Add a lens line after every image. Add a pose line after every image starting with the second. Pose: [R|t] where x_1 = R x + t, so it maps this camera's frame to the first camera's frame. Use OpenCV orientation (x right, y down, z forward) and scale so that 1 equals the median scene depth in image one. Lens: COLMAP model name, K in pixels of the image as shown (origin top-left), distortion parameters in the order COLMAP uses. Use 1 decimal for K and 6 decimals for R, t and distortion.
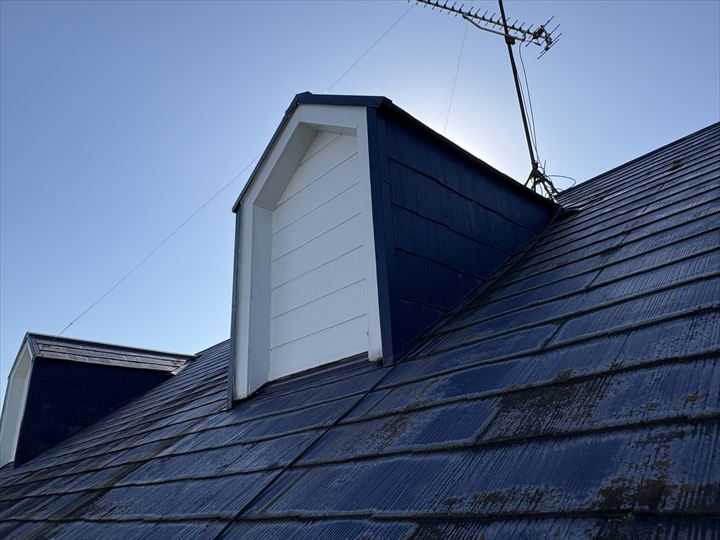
lens RADIAL K [[546.4, 0, 349.3], [0, 546.4, 270.8], [0, 0, 1]] dist [0.000613, 0.000061]
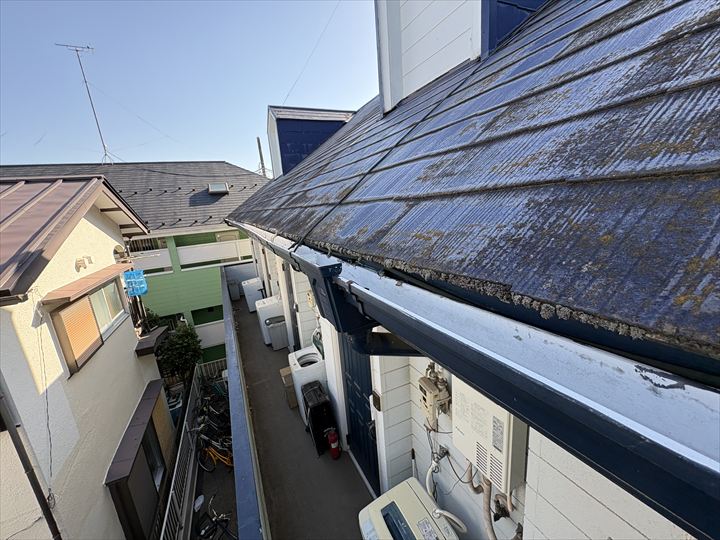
lens RADIAL K [[287.5, 0, 360.0], [0, 287.5, 270.0], [0, 0, 1]] dist [0.001017, 0.000067]
pose [[0.962761, 0.031045, -0.268567, -0.036877], [0.136424, 0.801849, 0.581744, 0.164606], [0.233411, -0.596720, 0.767753, -0.061009]]
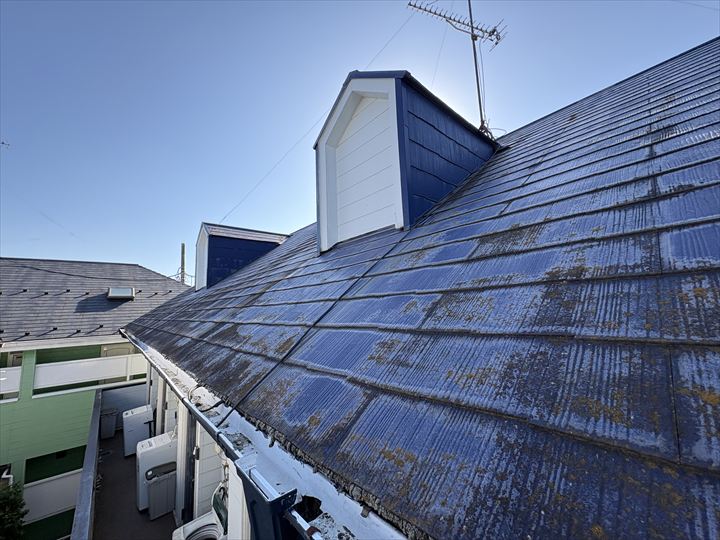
lens RADIAL K [[287.5, 0, 360.0], [0, 287.5, 270.0], [0, 0, 1]] dist [0.001017, 0.000067]
pose [[0.999815, 0.002508, -0.019077, -0.091093], [0.002590, 0.964904, 0.262589, 0.055228], [0.019066, -0.262590, 0.964719, -0.006370]]
